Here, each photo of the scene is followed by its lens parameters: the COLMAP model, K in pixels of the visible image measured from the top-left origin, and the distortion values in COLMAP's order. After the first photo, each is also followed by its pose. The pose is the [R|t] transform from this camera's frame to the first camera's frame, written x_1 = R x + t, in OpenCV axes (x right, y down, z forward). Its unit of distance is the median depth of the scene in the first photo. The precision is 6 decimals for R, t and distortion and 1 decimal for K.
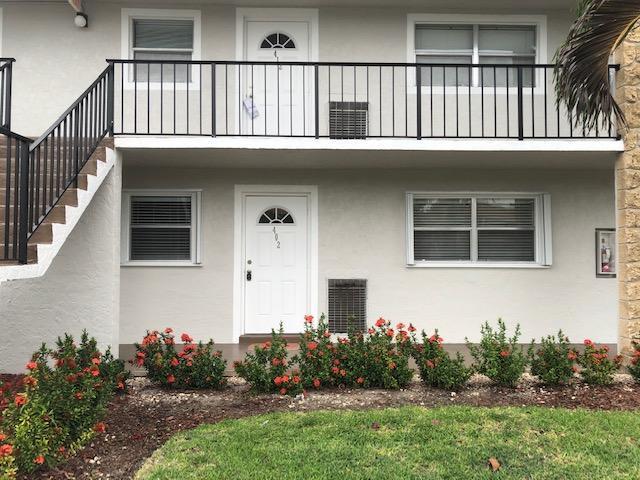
lens RADIAL K [[523.3, 0, 319.4], [0, 523.3, 236.2], [0, 0, 1]] dist [0.019470, -0.024592]
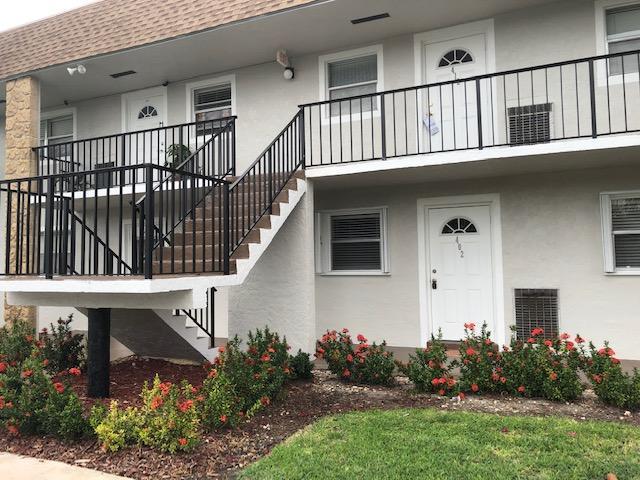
lens RADIAL K [[523.3, 0, 320.6], [0, 523.3, 240.0], [0, 0, 1]] dist [0.019470, -0.024592]
pose [[0.891232, -0.037822, -0.451967, 0.173424], [0.033037, 0.999283, -0.018478, -0.002077], [0.452342, 0.001536, 0.891843, -0.053967]]
